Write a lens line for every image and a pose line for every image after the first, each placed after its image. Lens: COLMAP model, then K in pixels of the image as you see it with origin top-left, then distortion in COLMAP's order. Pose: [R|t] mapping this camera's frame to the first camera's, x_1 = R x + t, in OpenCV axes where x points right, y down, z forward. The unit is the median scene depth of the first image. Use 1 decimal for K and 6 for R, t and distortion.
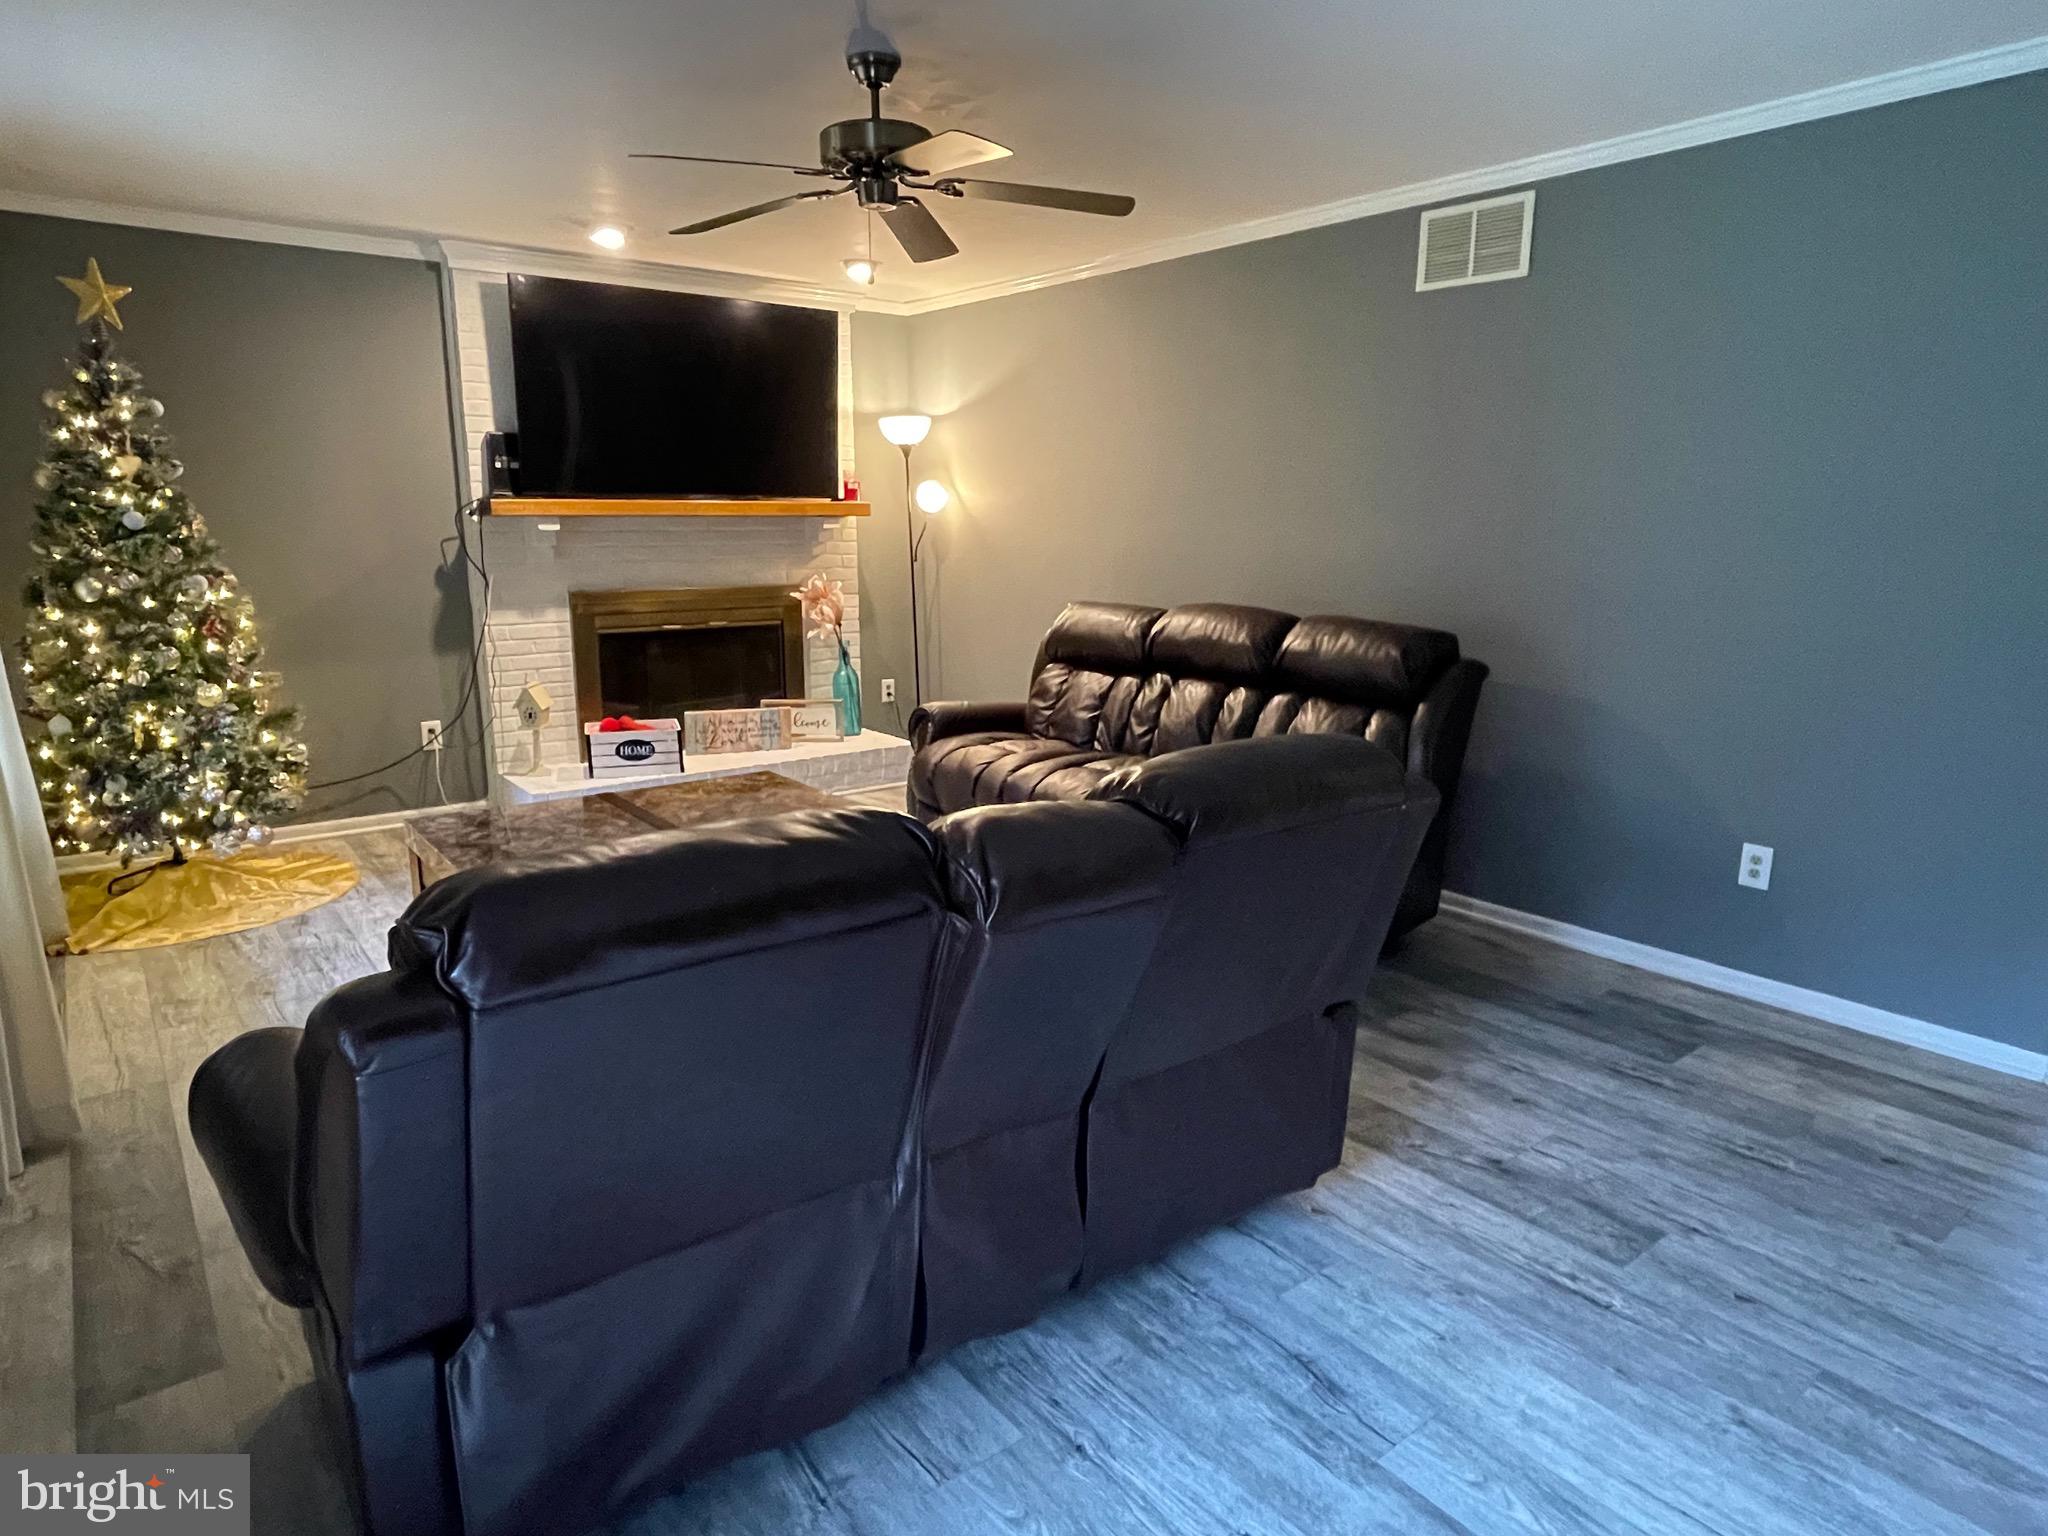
lens RADIAL K [[1216.1, 0, 1029.9], [0, 1216.1, 764.9], [0, 0, 1]] dist [-0.001428, -0.006870]
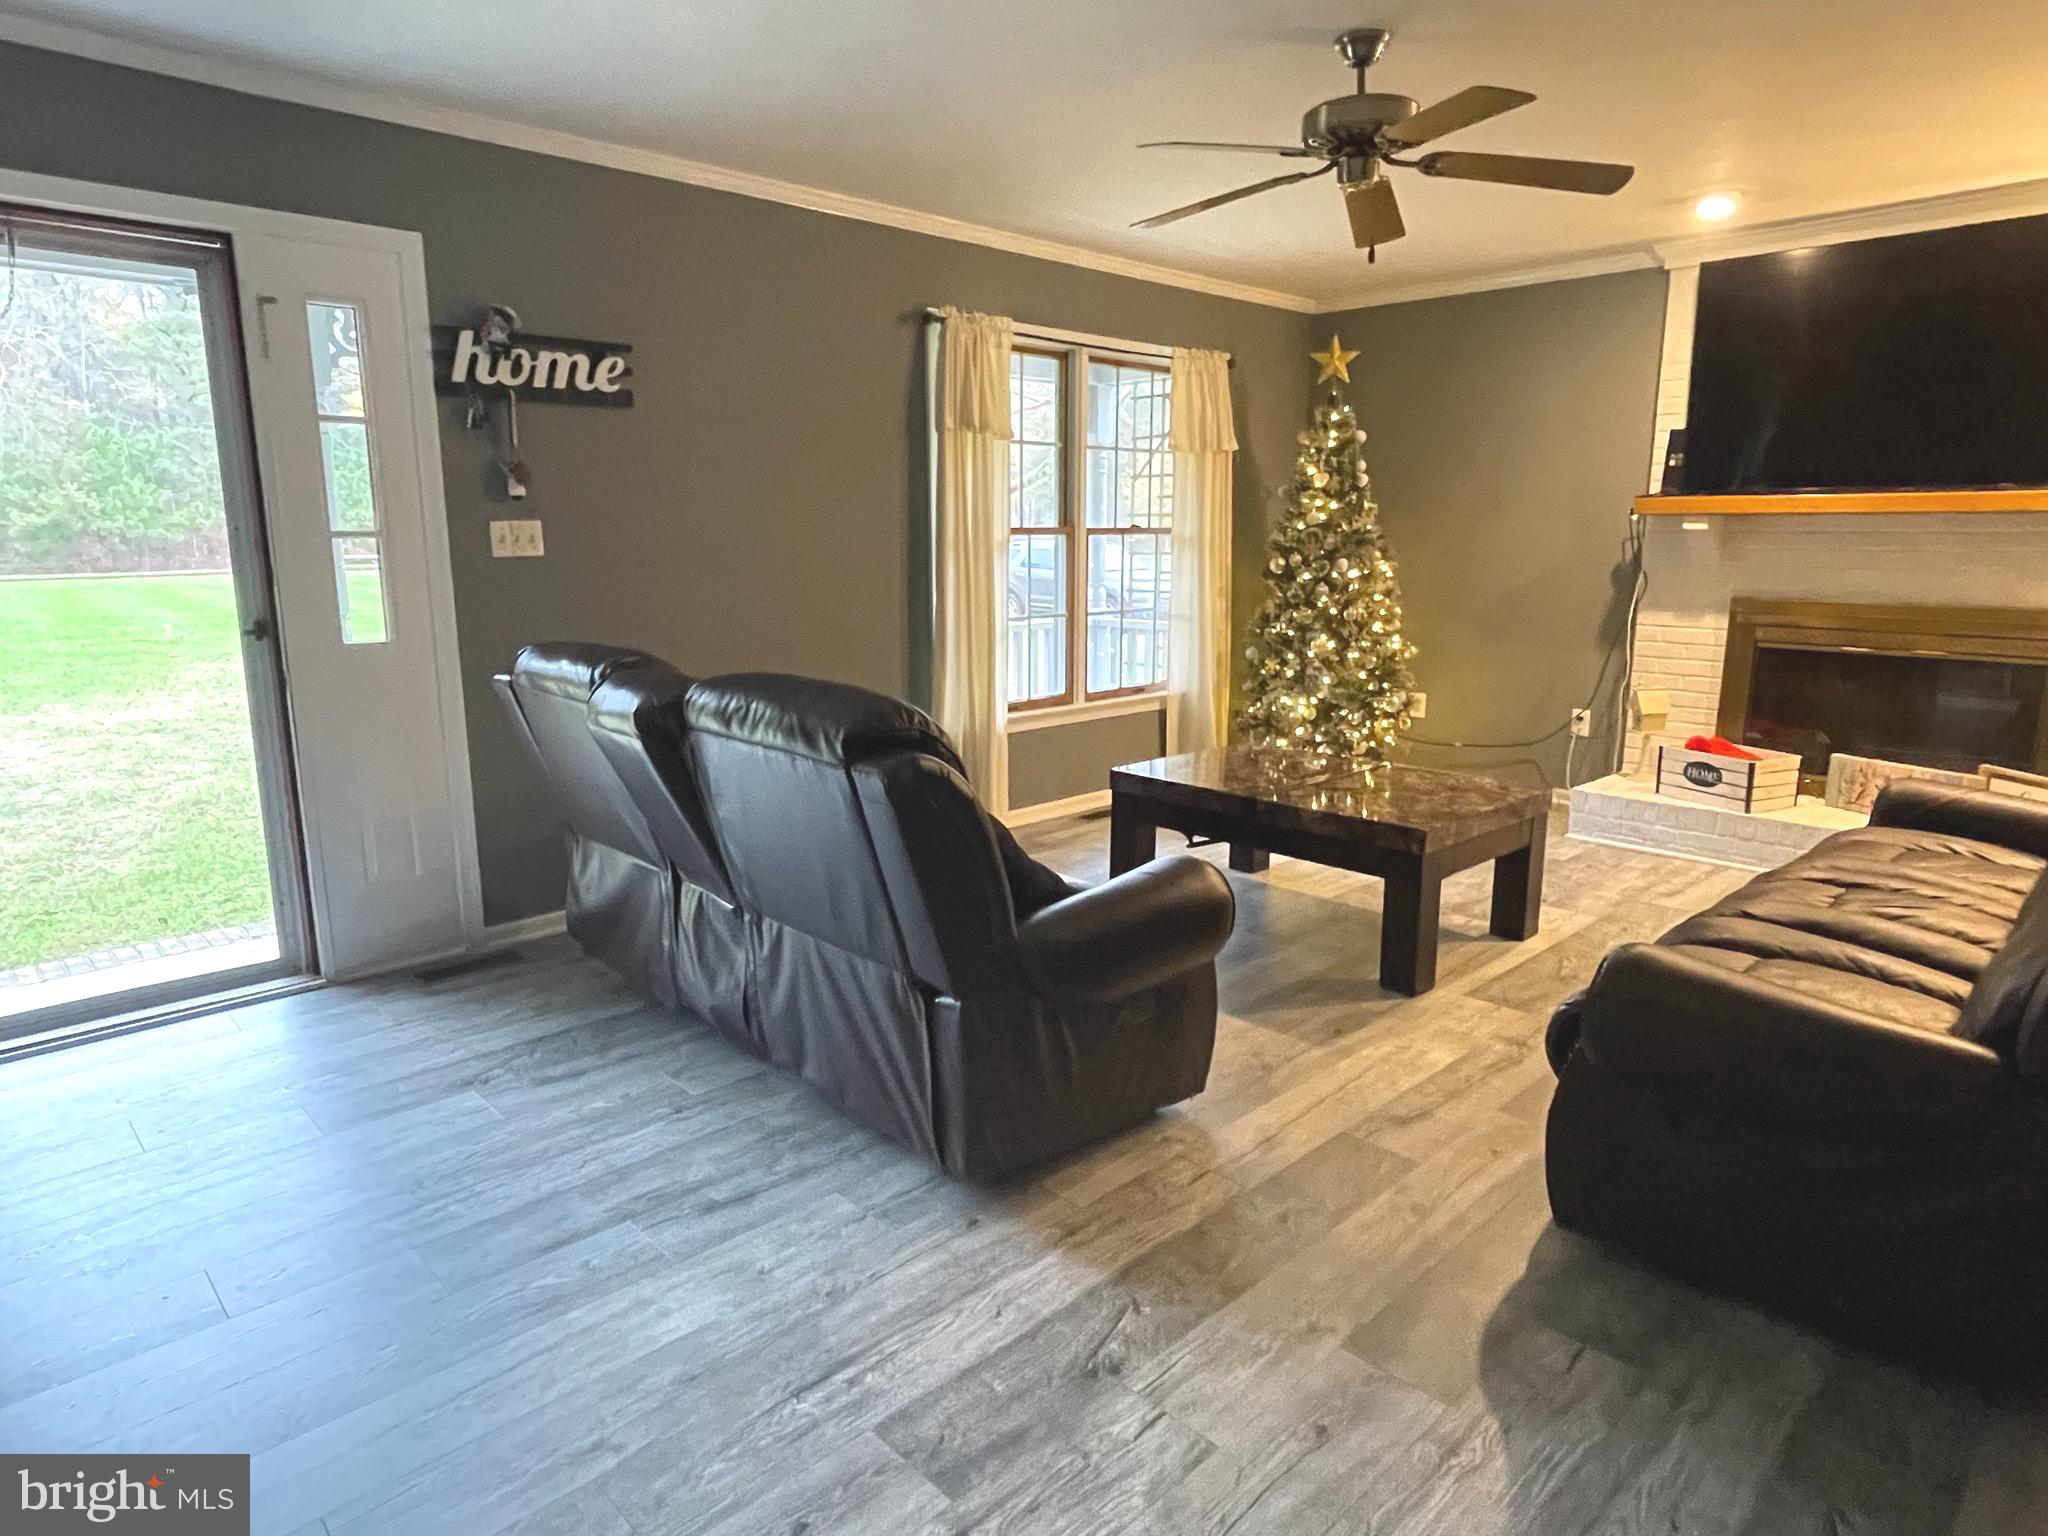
lens RADIAL K [[1216.1, 0, 1007.7], [0, 1216.1, 774.7], [0, 0, 1]] dist [-0.001428, -0.006870]
pose [[0.087420, 0.194634, -0.976973, 0.519013], [-0.200000, 0.964188, 0.174191, -0.066961], [0.975888, 0.180166, 0.123216, 0.398921]]
